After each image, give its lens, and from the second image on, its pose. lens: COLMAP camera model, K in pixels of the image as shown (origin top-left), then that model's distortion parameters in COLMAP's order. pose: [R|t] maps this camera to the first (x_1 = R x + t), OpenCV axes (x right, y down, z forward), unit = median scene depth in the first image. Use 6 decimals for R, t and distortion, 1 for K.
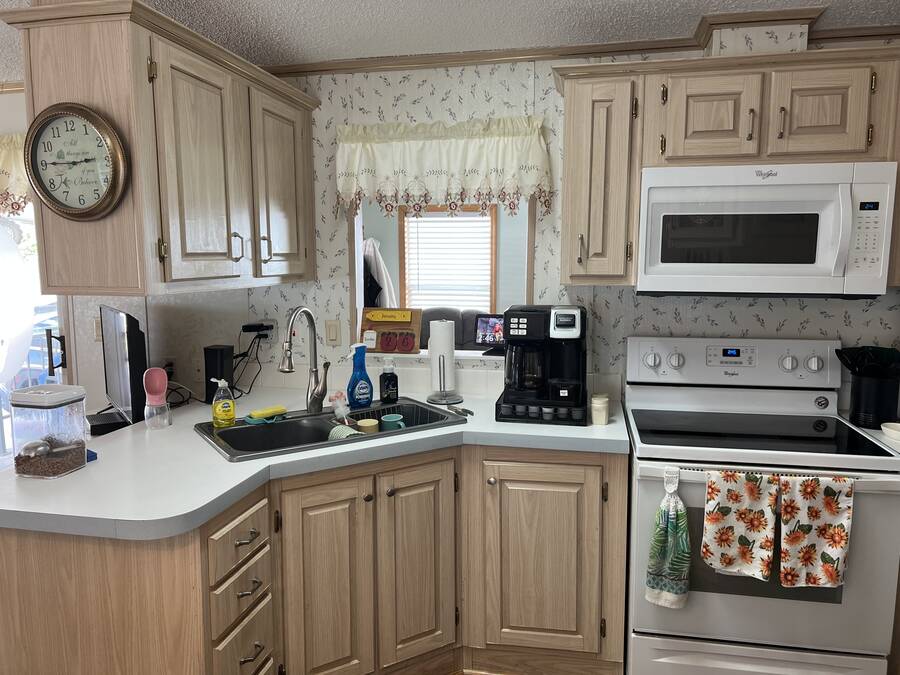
lens RADIAL K [[689.4, 0, 450.0], [0, 689.4, 337.5], [0, 0, 1]] dist [0.075568, -0.093388]
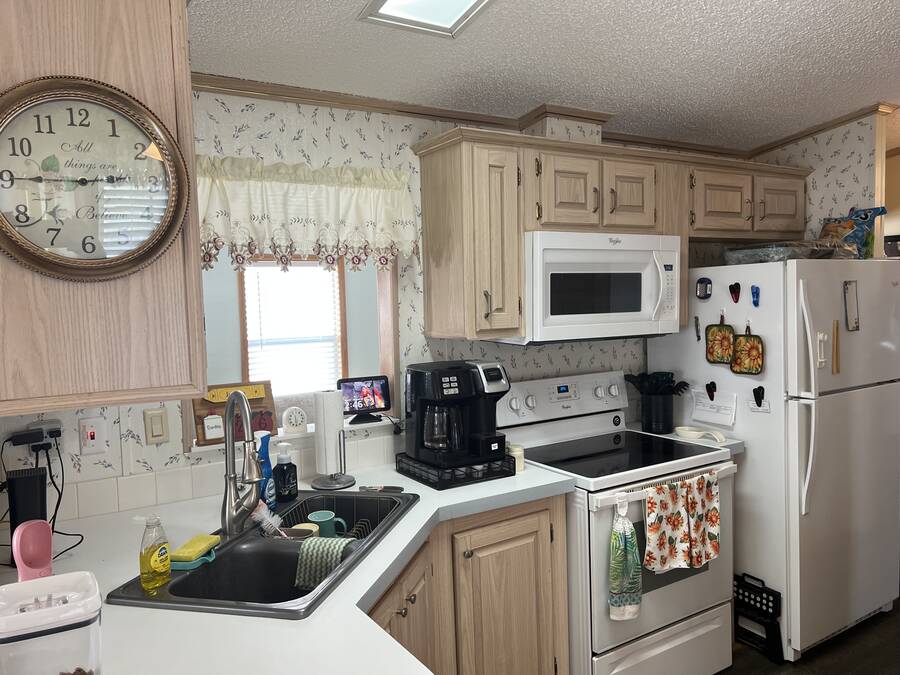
lens RADIAL K [[689.4, 0, 450.0], [0, 689.4, 337.5], [0, 0, 1]] dist [0.075568, -0.093388]
pose [[0.719222, -0.059505, 0.692228, -0.604480], [0.109599, 0.993568, -0.028465, -0.059547], [-0.686082, 0.096340, 0.721118, 0.322601]]
